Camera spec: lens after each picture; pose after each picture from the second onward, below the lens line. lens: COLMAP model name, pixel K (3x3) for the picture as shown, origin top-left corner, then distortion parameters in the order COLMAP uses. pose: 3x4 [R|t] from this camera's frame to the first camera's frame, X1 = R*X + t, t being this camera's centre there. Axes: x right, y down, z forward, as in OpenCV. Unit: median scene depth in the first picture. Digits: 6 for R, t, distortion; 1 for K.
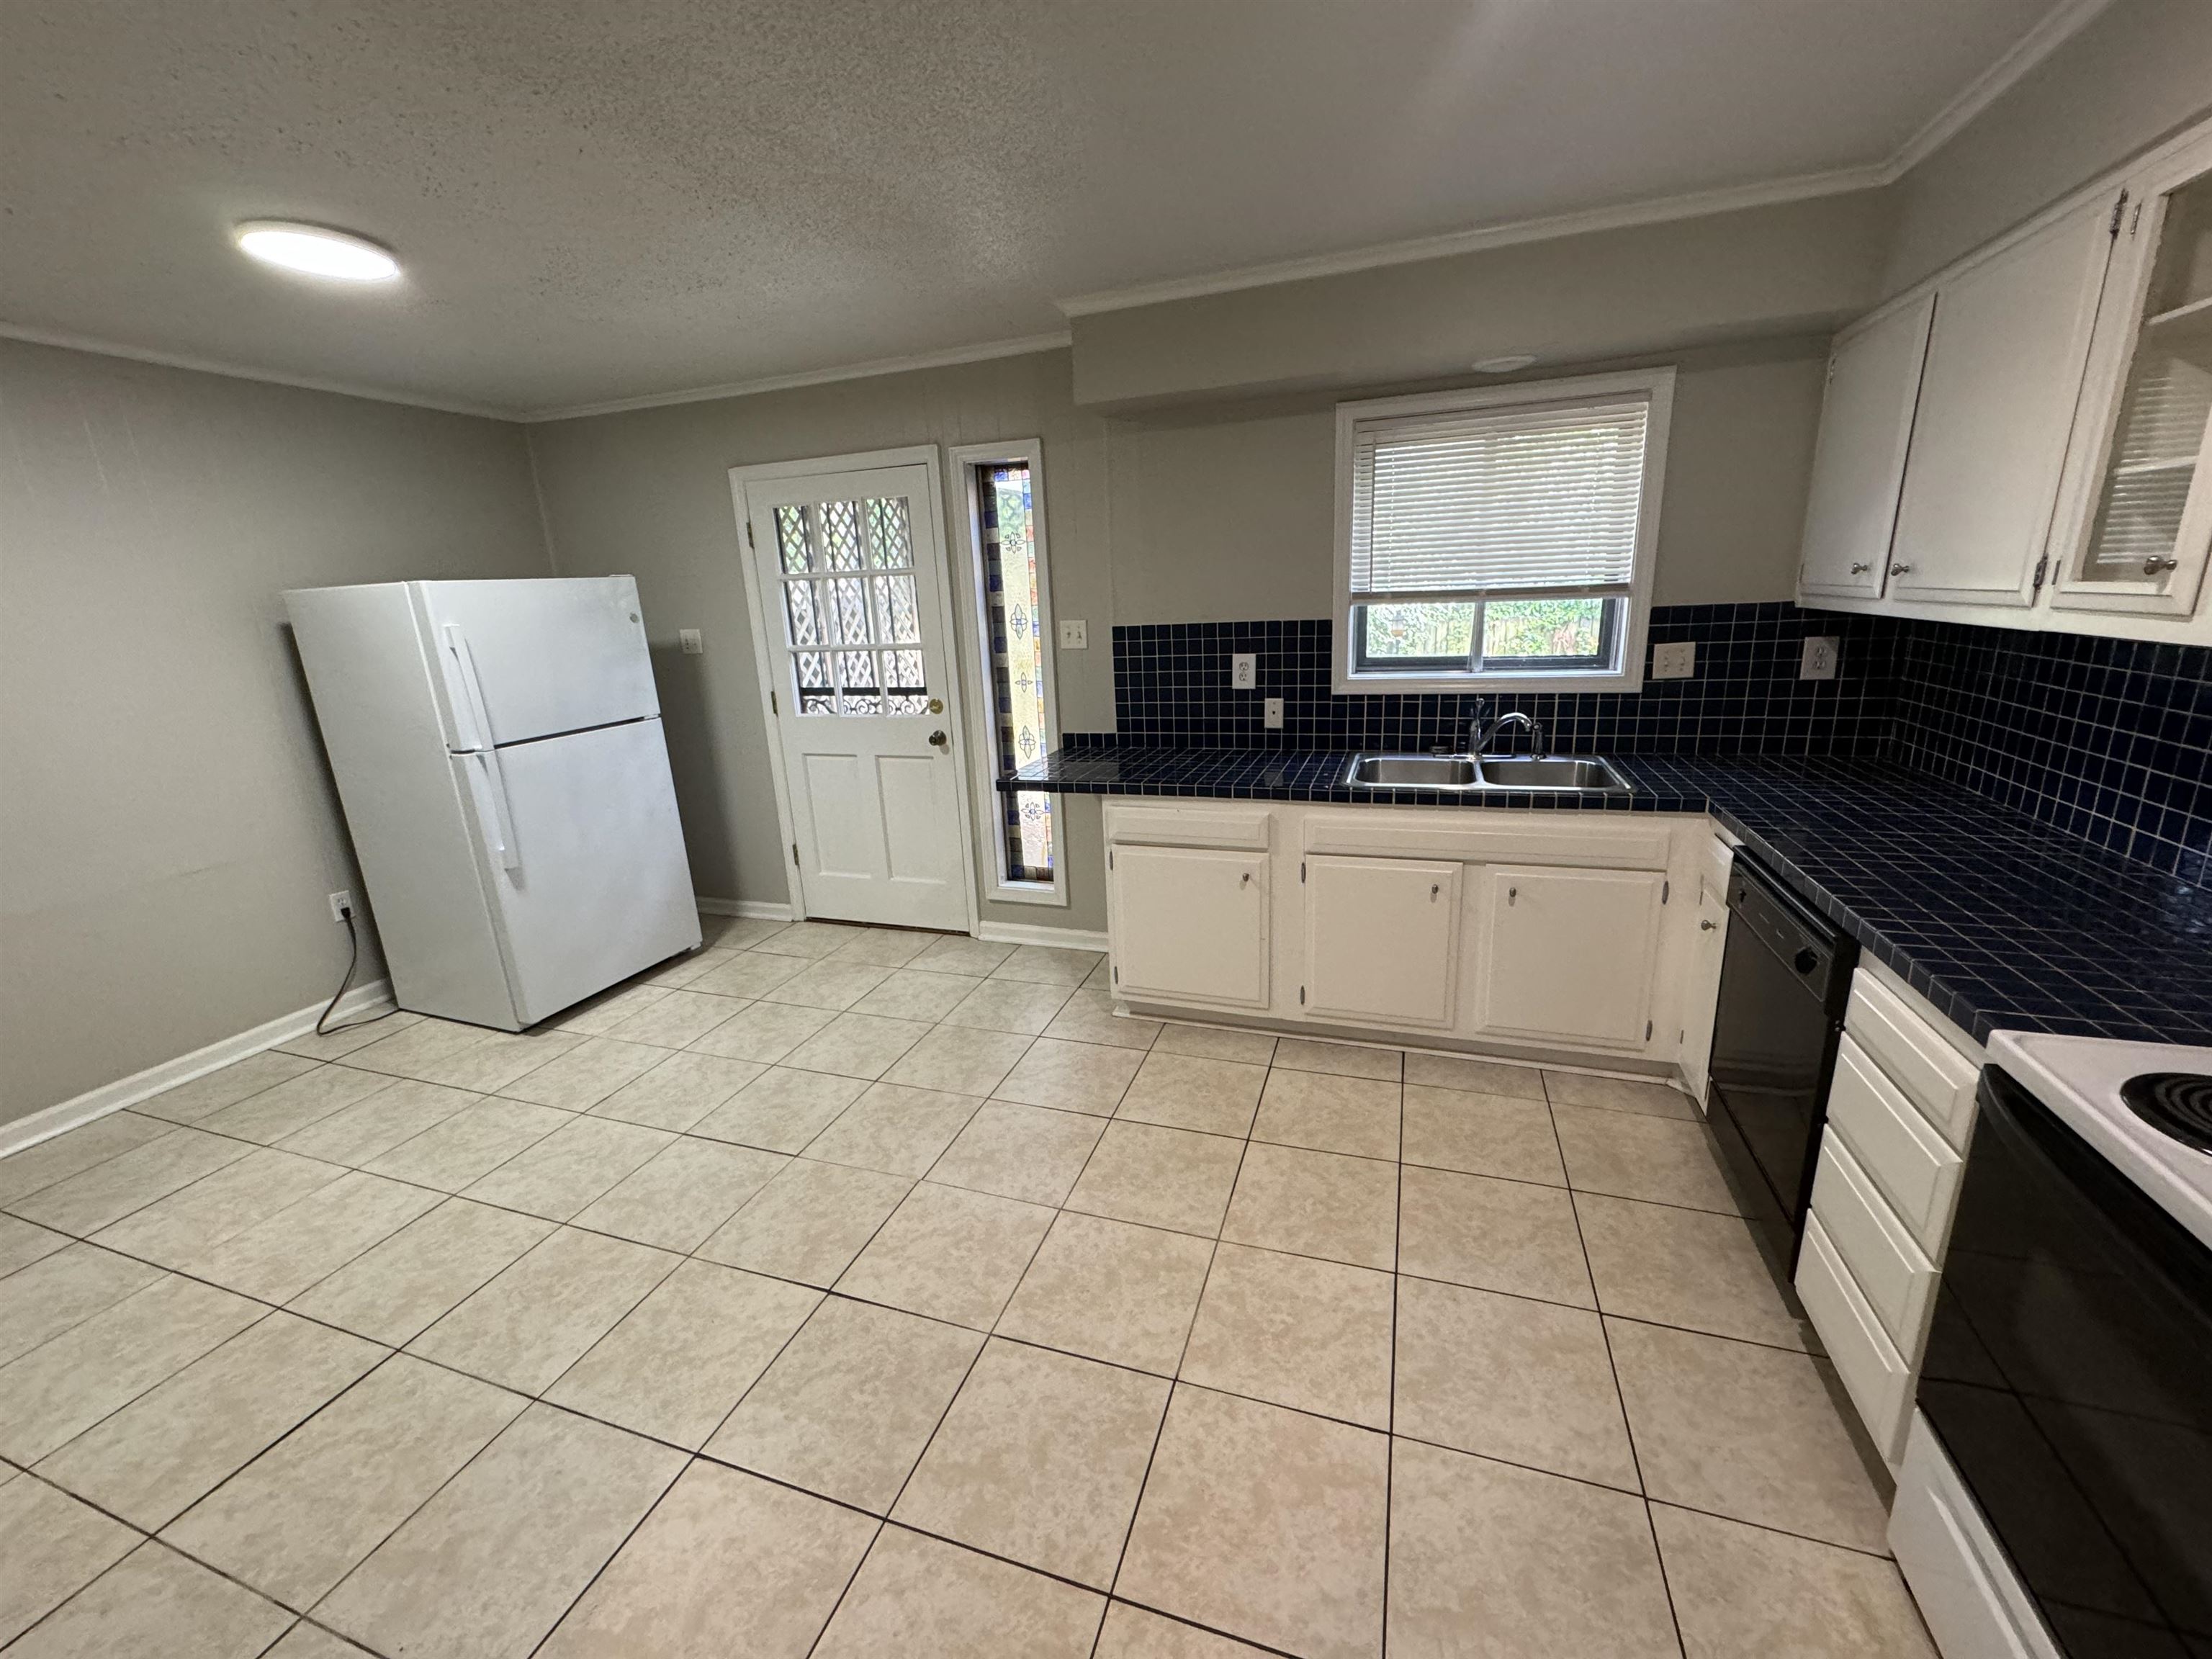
lens RADIAL K [[876.9, 0, 1106.0], [0, 876.9, 829.5], [0, 0, 1]] dist [-0.001942, -0.000214]
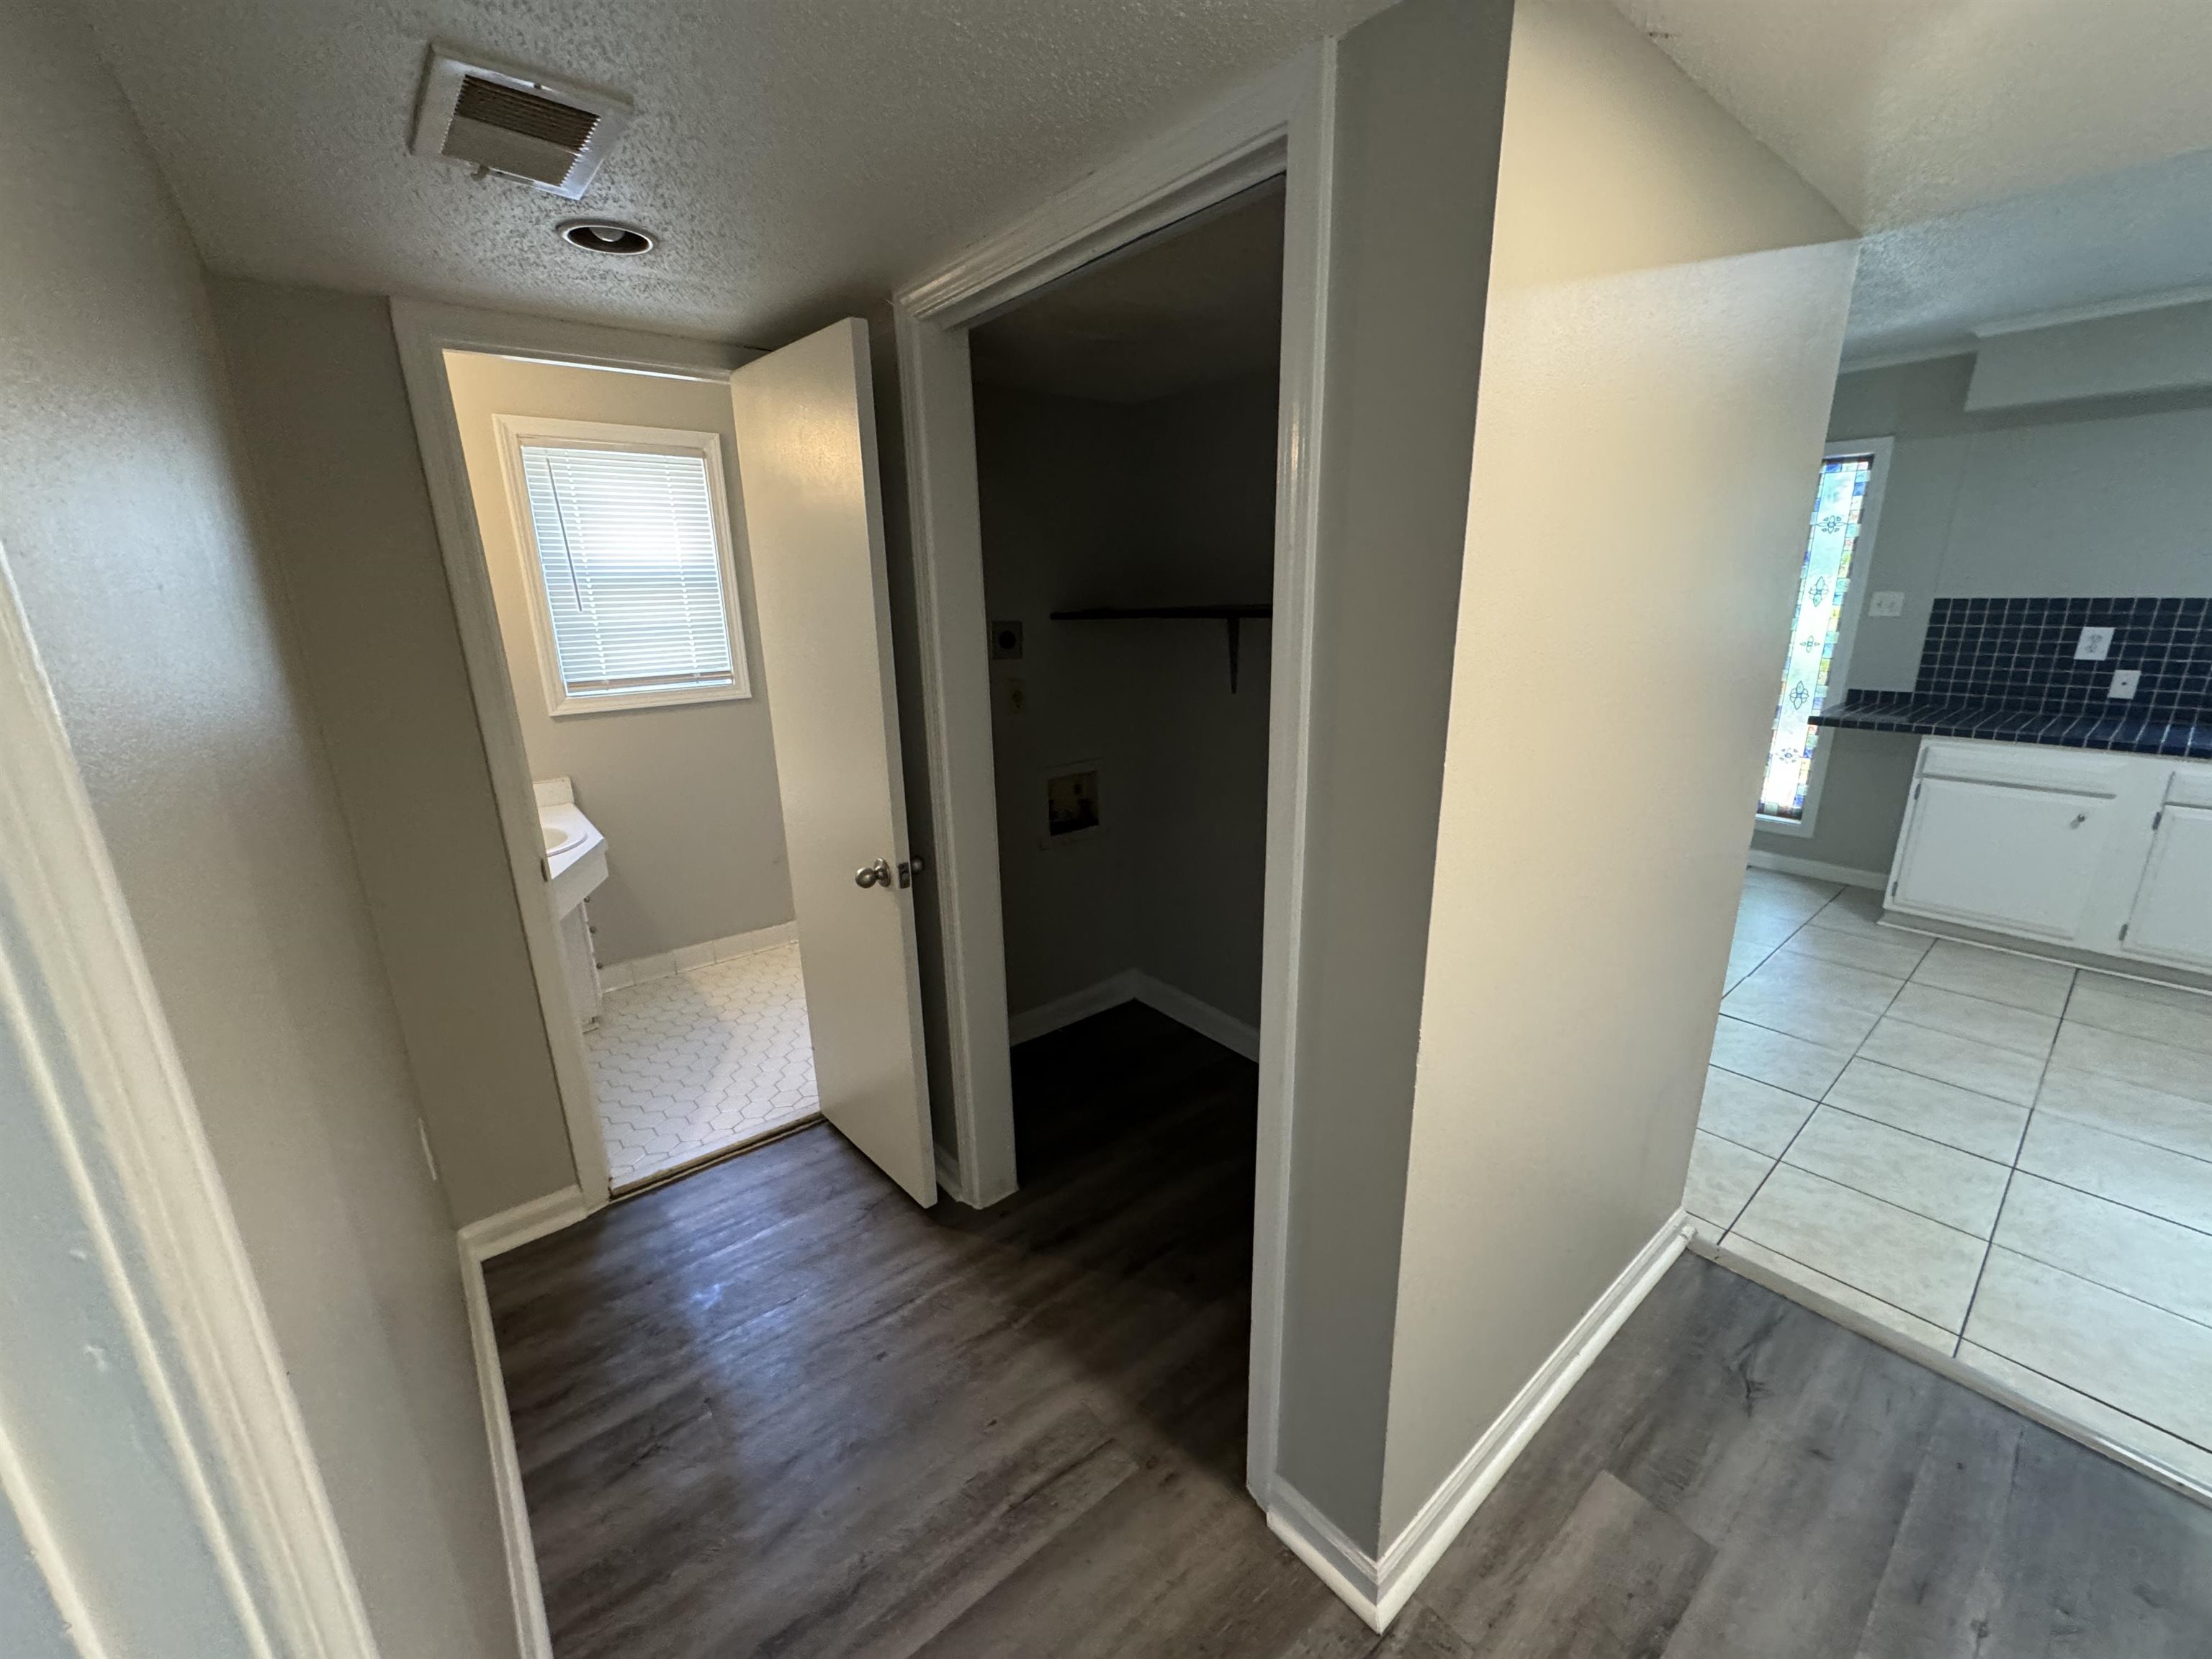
lens RADIAL K [[876.9, 0, 1106.0], [0, 876.9, 829.5], [0, 0, 1]] dist [-0.001942, -0.000214]
pose [[0.853329, 0.167451, -0.493751, -0.316244], [-0.154089, 0.985715, 0.067992, 0.163092], [0.498083, 0.018062, 0.866941, -0.551713]]
